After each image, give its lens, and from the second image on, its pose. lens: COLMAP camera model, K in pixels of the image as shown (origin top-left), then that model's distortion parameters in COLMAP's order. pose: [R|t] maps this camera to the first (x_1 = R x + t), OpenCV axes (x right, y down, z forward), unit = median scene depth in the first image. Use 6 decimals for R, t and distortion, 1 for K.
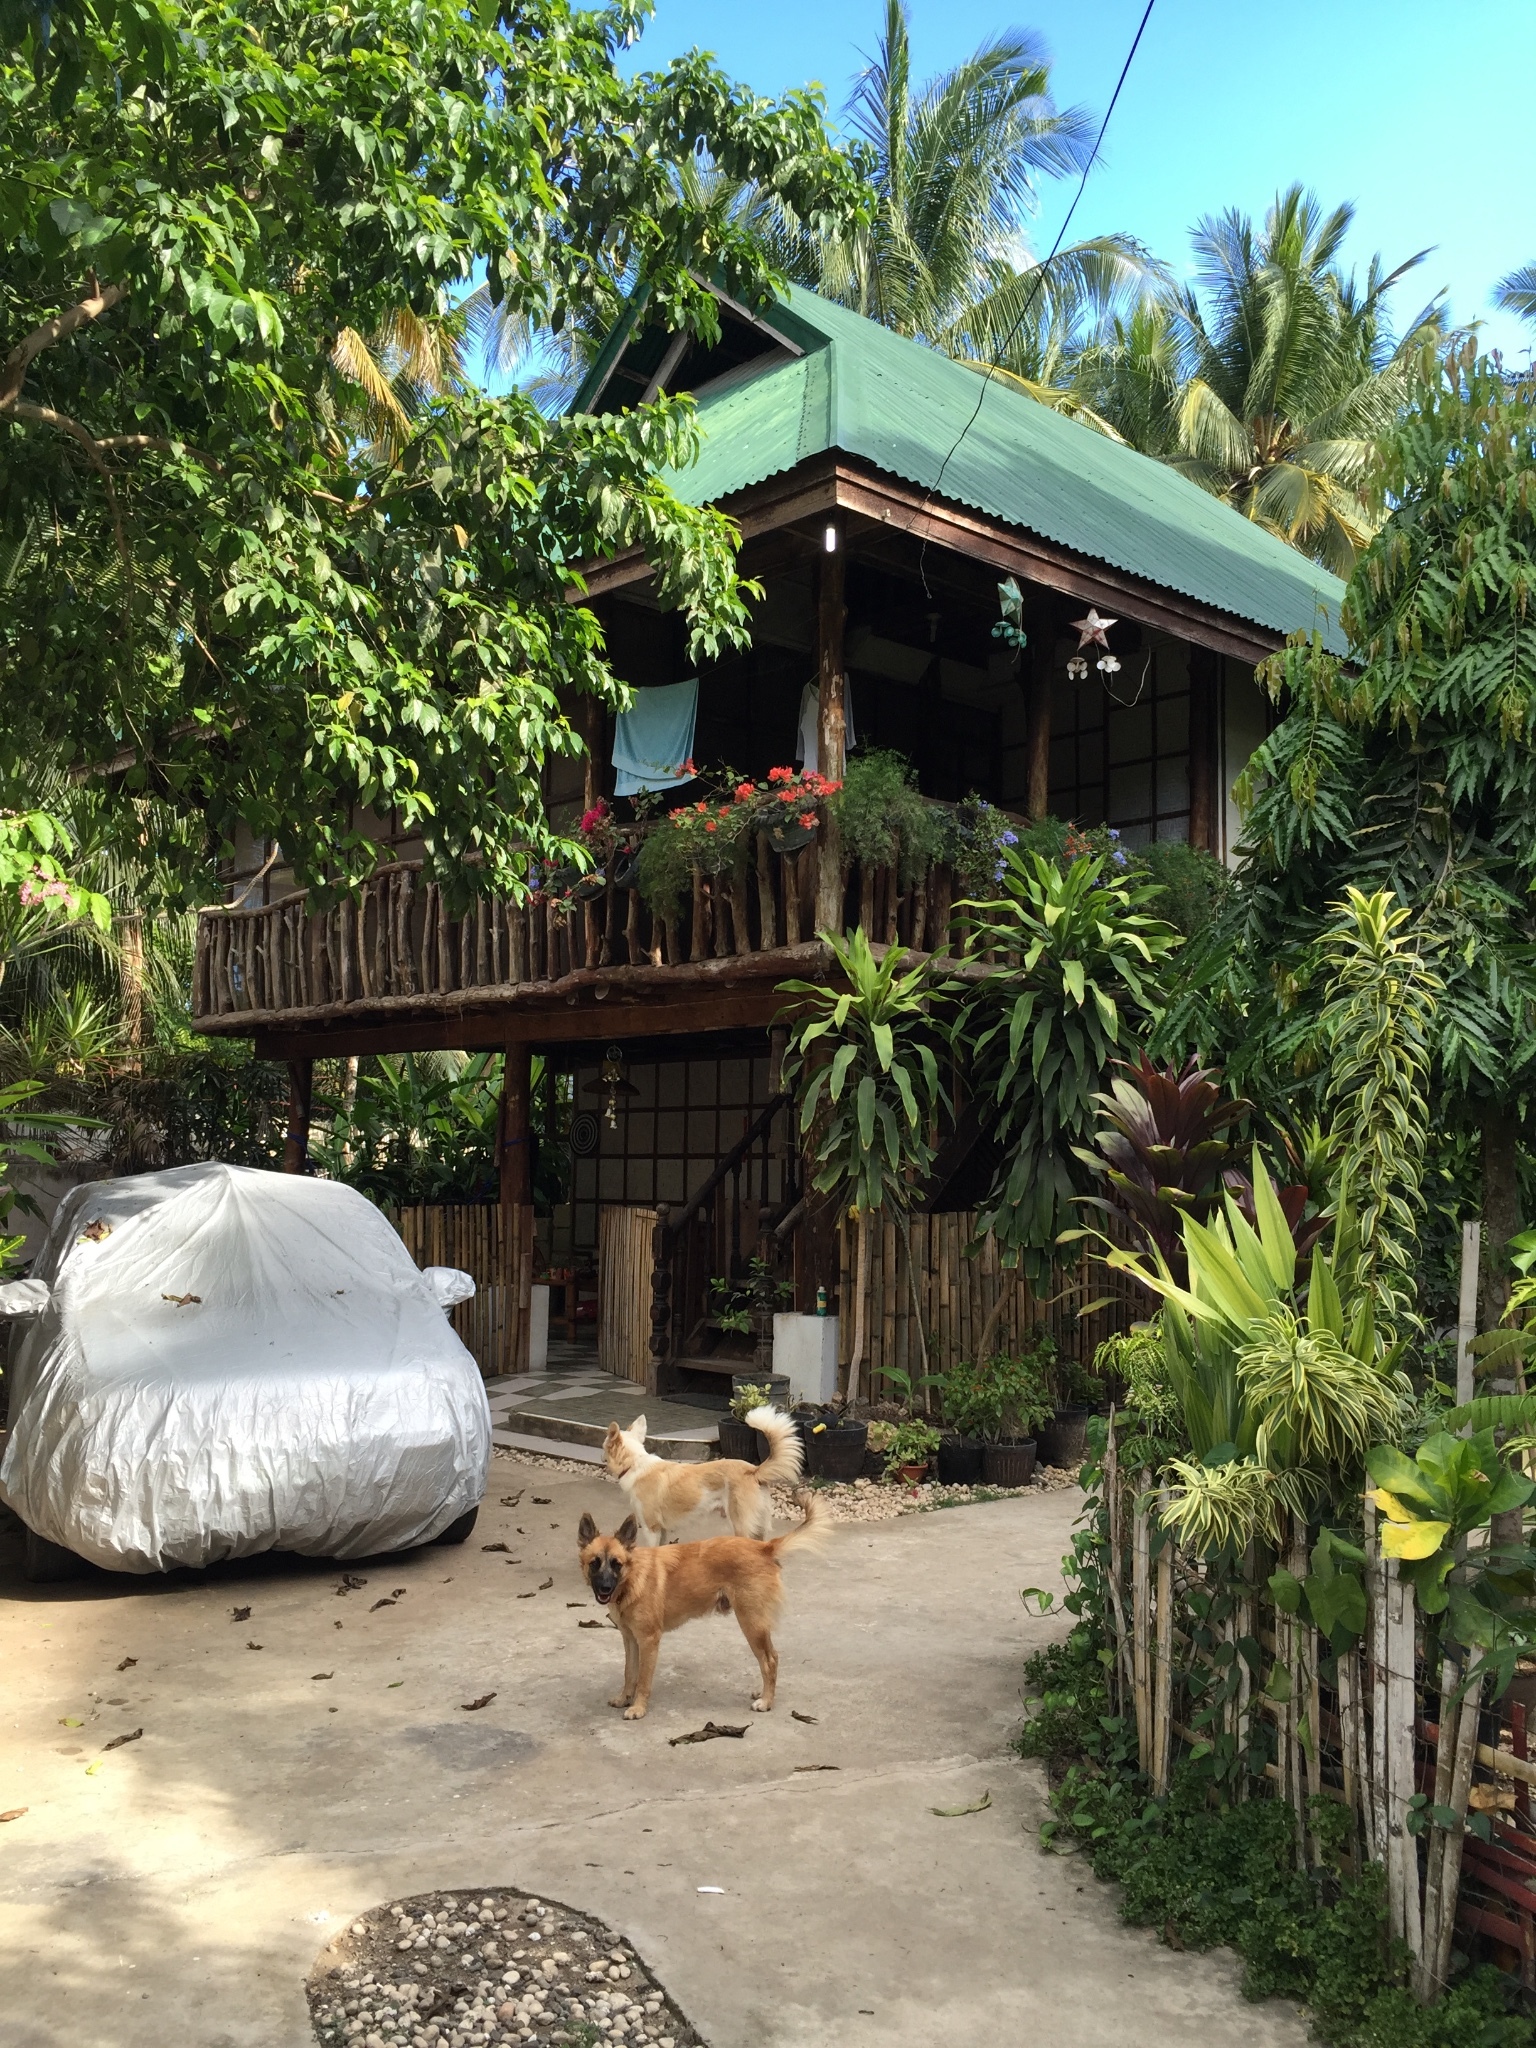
lens RADIAL K [[1753.7, 0, 767.3], [0, 1753.7, 1006.7], [0, 0, 1]] dist [0.076460, -0.095876]
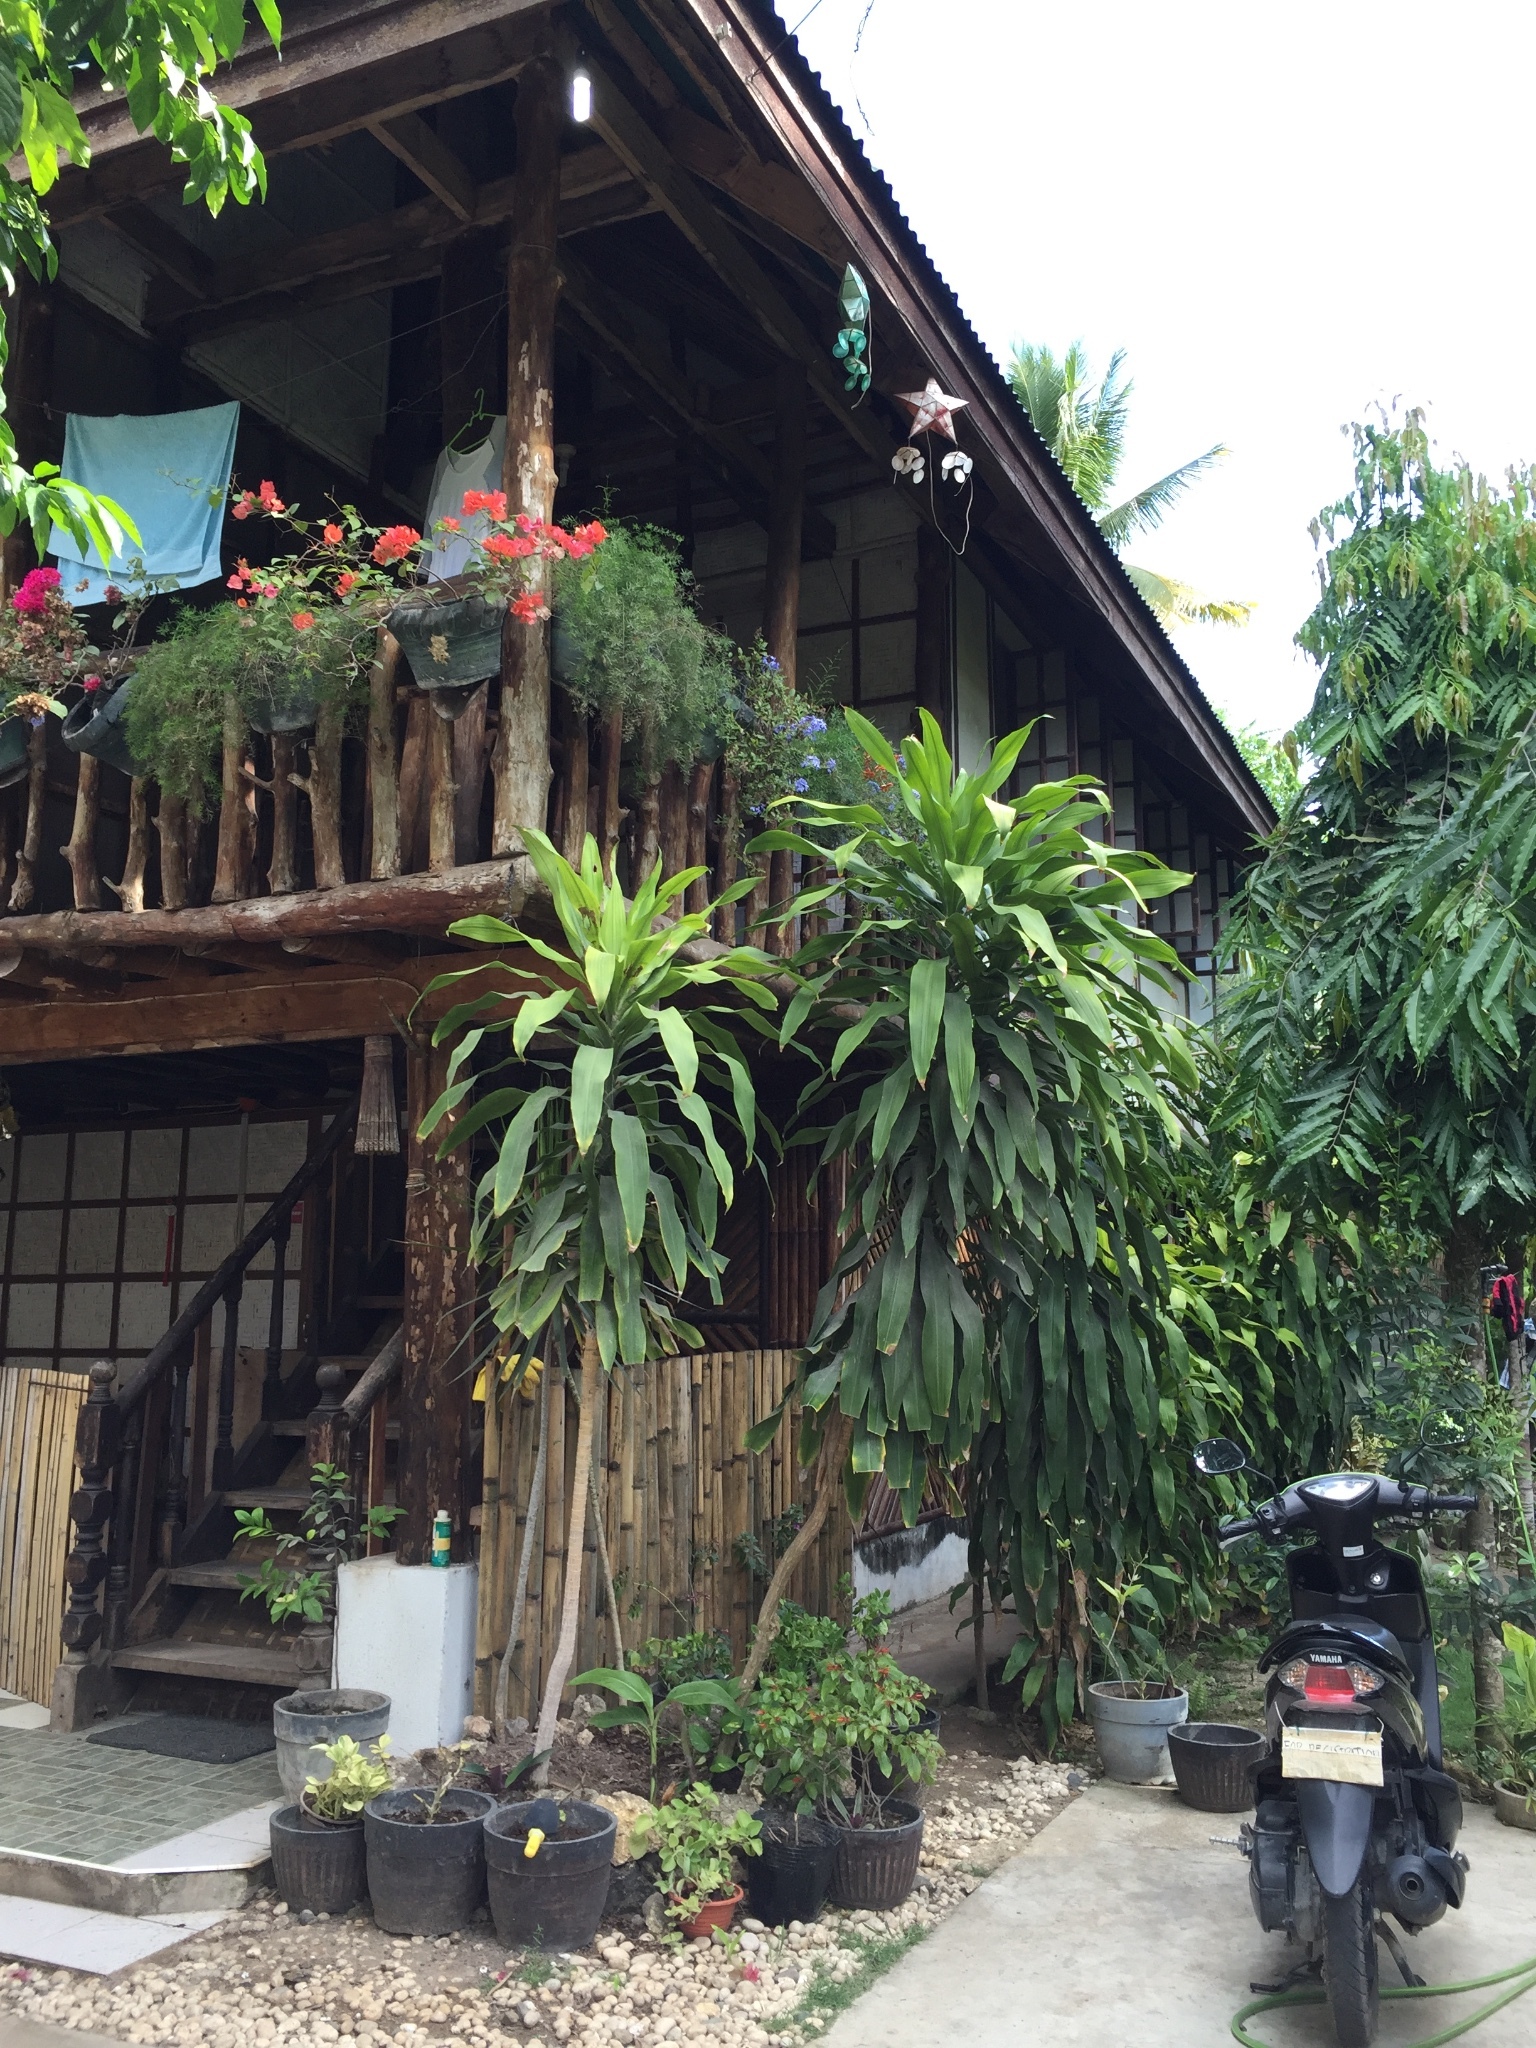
lens RADIAL K [[1753.7, 0, 767.3], [0, 1753.7, 1006.7], [0, 0, 1]] dist [0.076460, -0.095876]
pose [[0.924055, 0.053306, 0.378525, -0.093655], [-0.026582, 0.996793, -0.075483, 0.044150], [-0.381335, 0.059689, 0.922508, 0.462334]]
